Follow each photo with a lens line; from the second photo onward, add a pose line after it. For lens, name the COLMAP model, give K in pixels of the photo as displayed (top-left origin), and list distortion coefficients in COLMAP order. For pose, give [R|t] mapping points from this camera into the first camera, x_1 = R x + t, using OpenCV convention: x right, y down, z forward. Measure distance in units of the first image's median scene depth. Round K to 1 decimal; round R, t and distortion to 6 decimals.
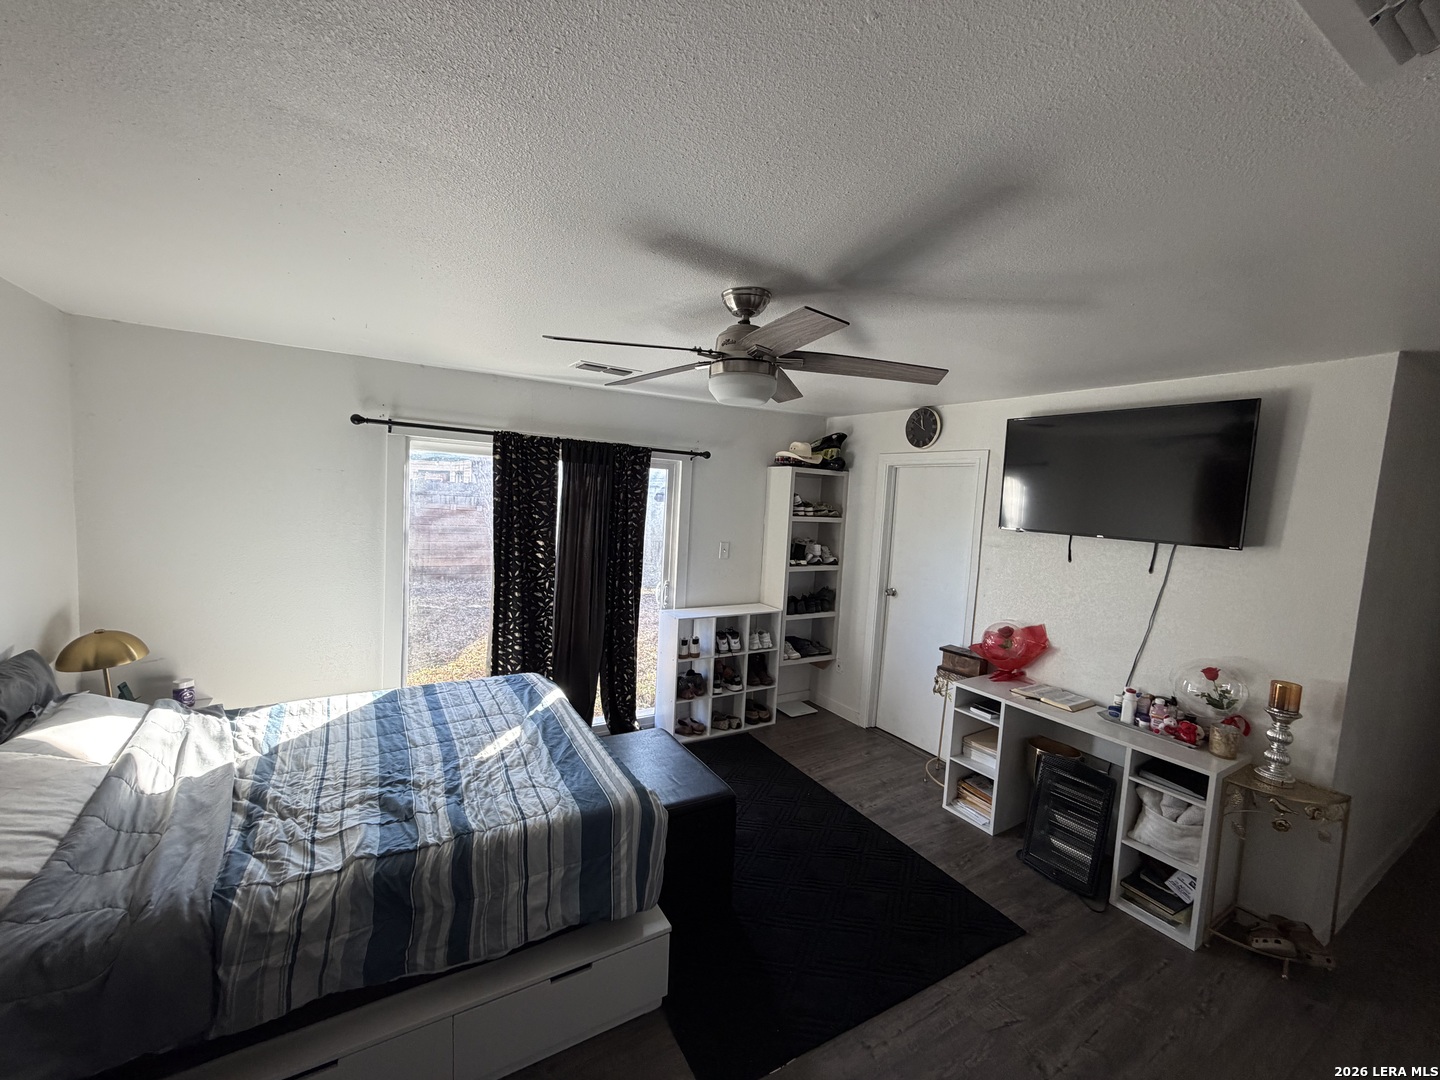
lens RADIAL K [[580.4, 0, 712.0], [0, 580.4, 533.2], [0, 0, 1]] dist [0.000269, -0.000011]
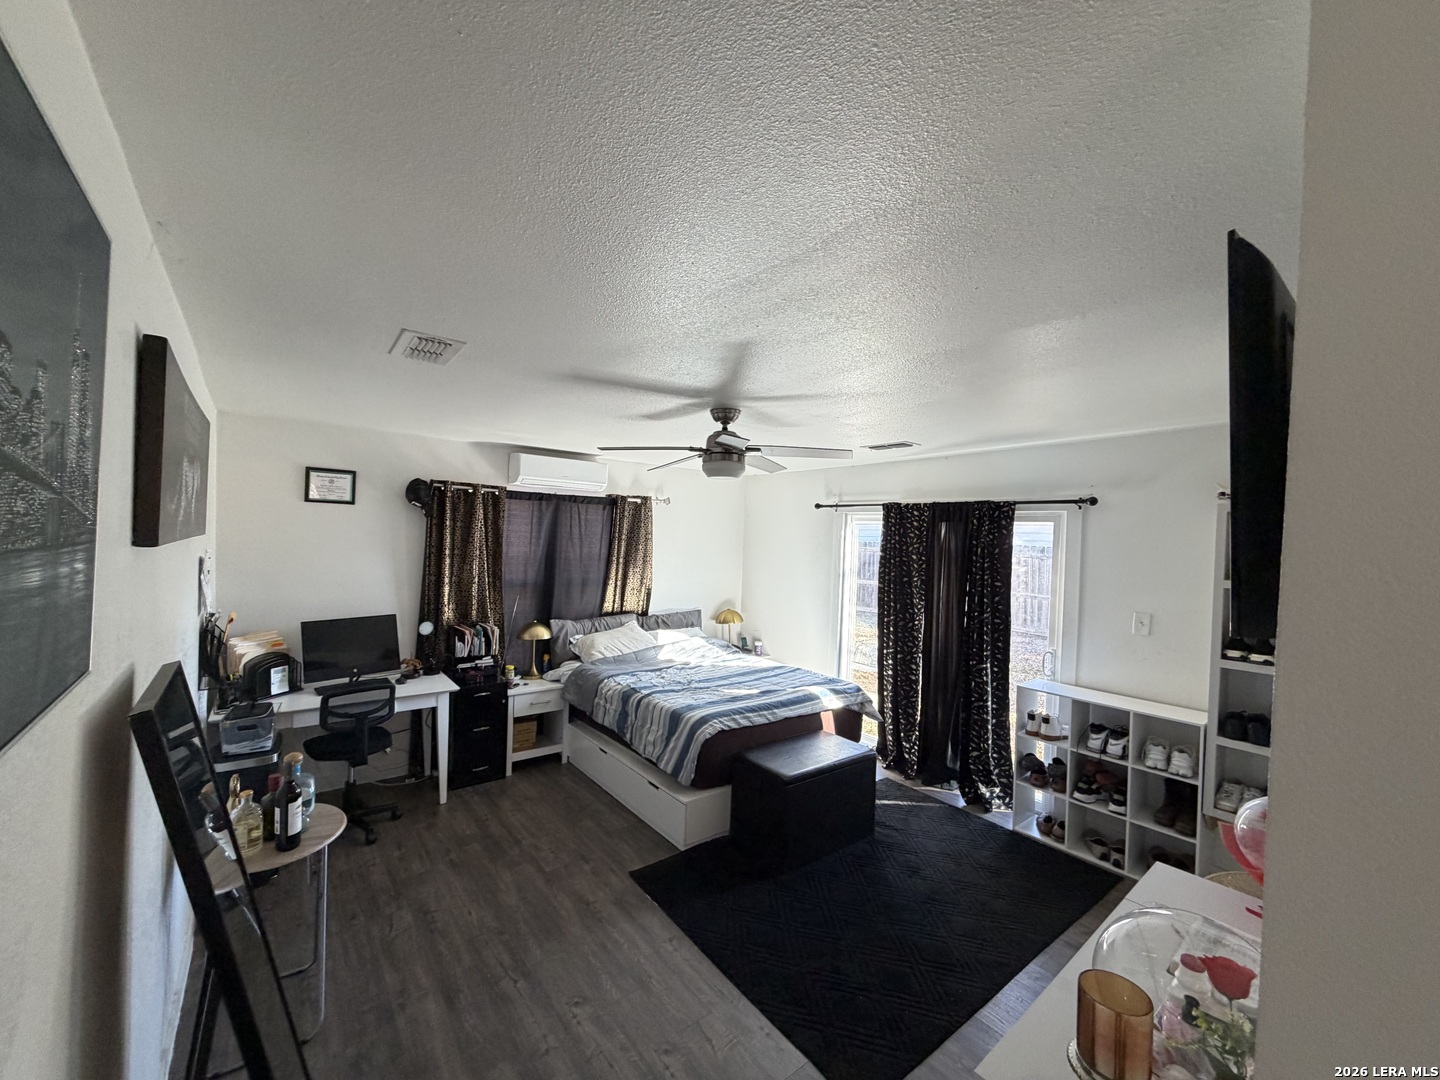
lens RADIAL K [[578.9, 0, 720.0], [0, 578.9, 540.0], [0, 0, 1]] dist [-0.000280, 0.000004]
pose [[0.130905, -0.043376, -0.990446, 0.777001], [-0.093780, 0.994021, -0.055928, 0.016203], [0.986949, 0.100206, 0.126055, 0.403319]]
